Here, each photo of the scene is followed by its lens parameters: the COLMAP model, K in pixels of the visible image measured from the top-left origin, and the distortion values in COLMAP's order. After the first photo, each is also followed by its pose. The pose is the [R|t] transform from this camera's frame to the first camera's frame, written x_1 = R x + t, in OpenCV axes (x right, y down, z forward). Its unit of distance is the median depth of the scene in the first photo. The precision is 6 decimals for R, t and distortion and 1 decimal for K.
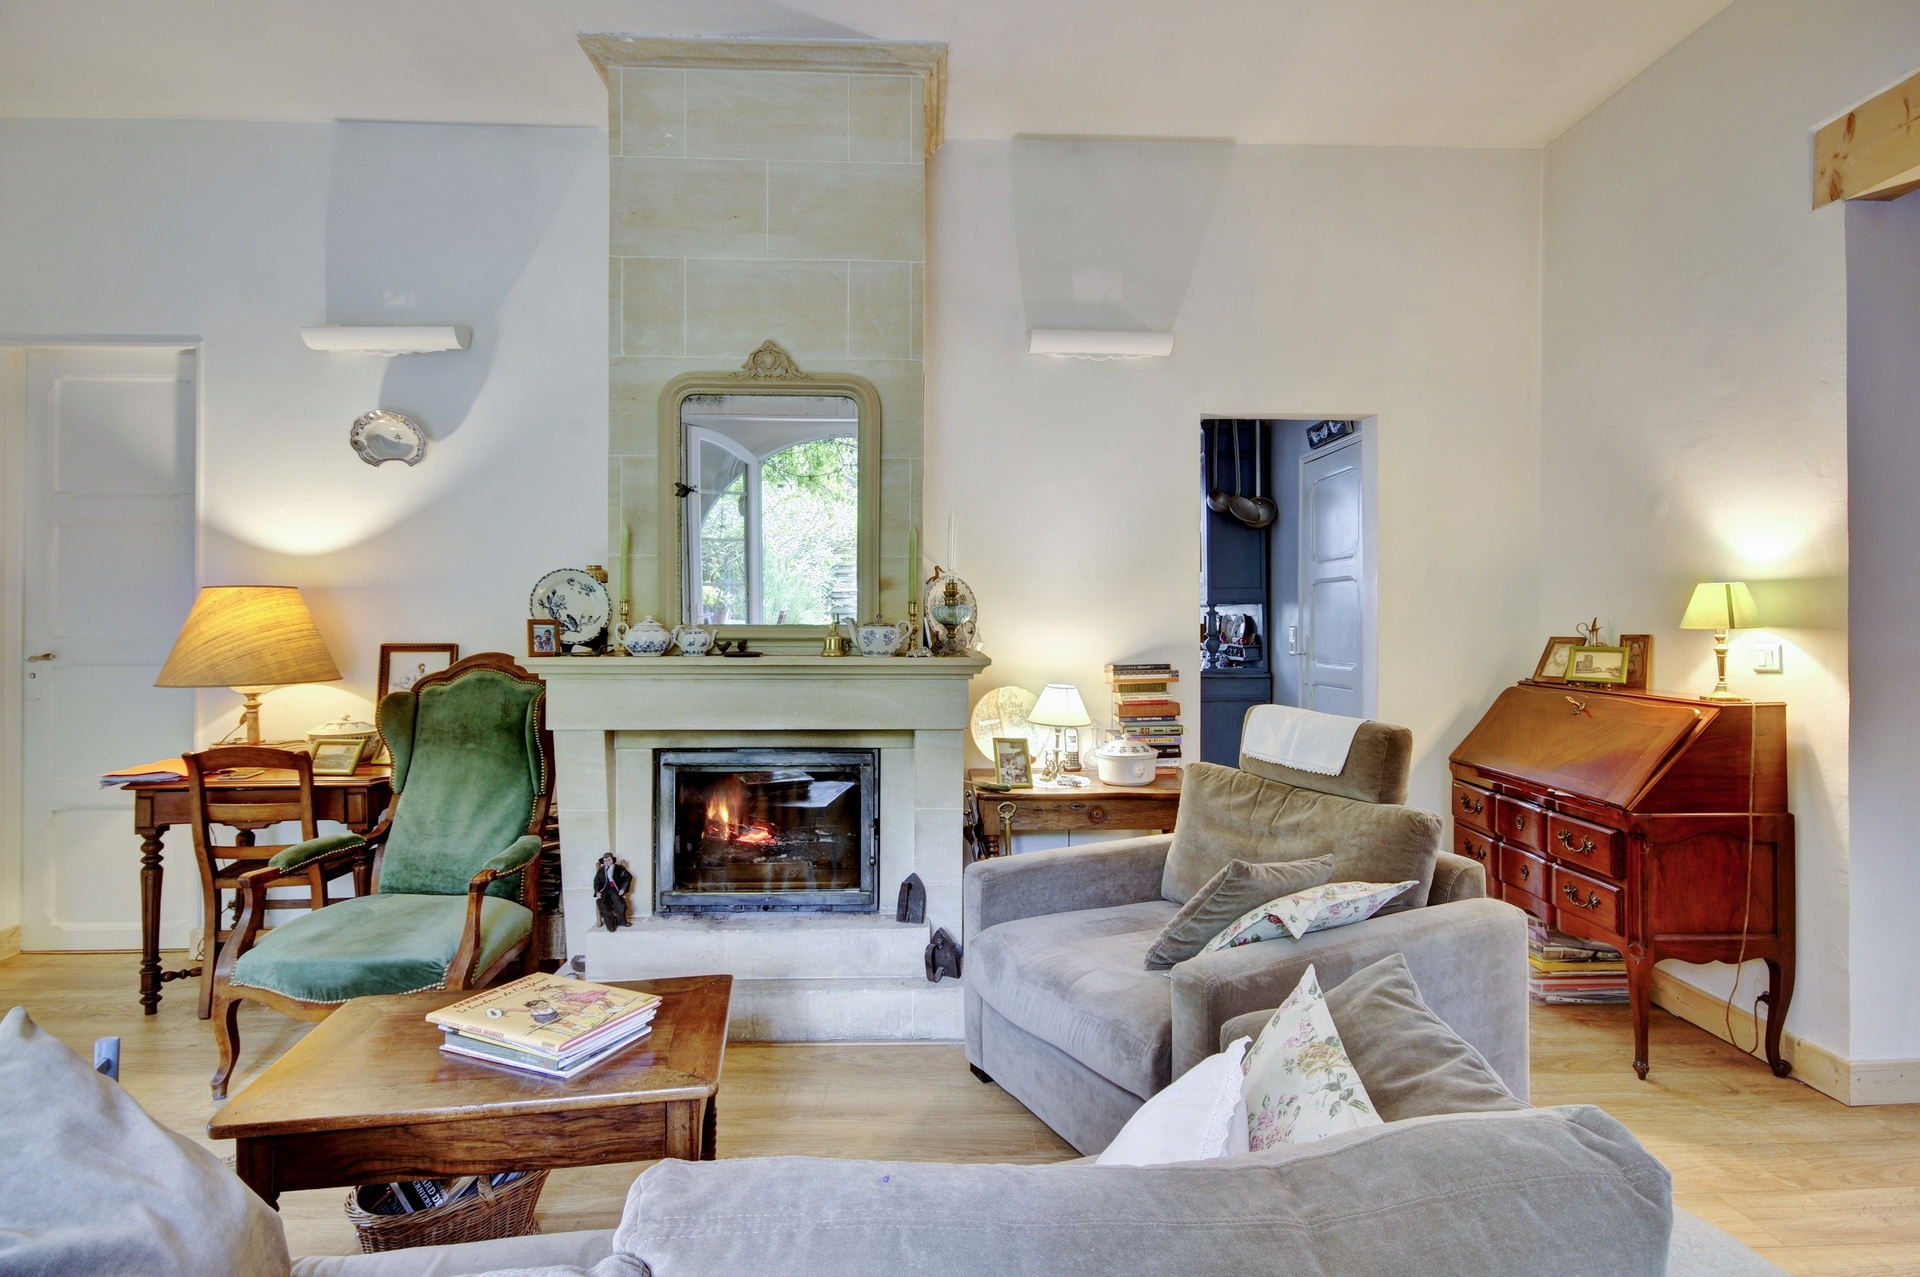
lens RADIAL K [[955.1, 0, 960.0], [0, 955.1, 638.5], [0, 0, 1]] dist [0.021004, 0.000603]
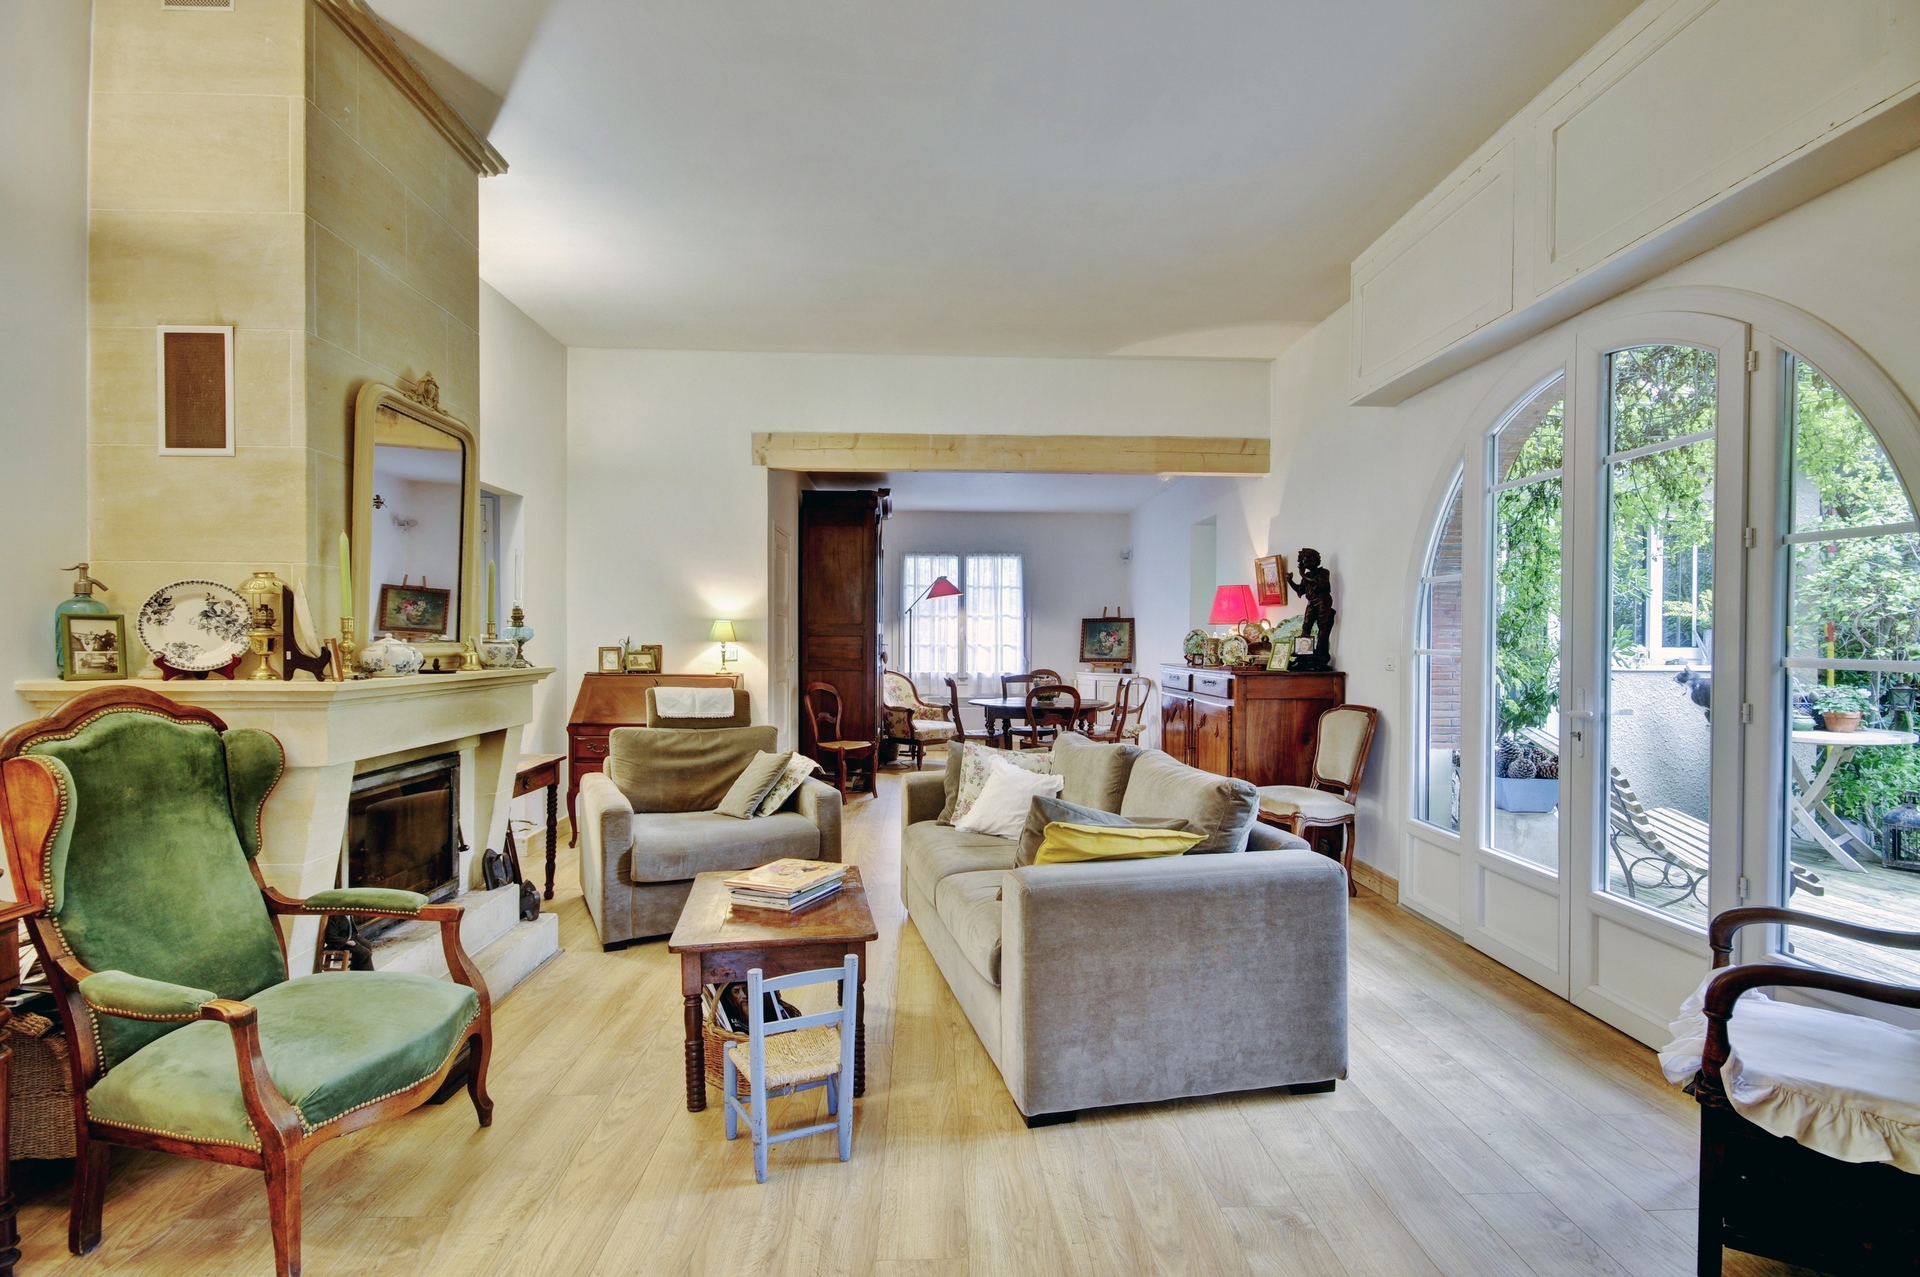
lens RADIAL K [[928.1, 0, 960.0], [0, 928.1, 638.5], [0, 0, 1]] dist [0.000197, 0.000010]
pose [[0.009749, -0.003060, 0.999948, -1.188534], [0.015943, 0.999869, 0.002905, -0.012844], [-0.999825, 0.015914, 0.009797, 0.411298]]
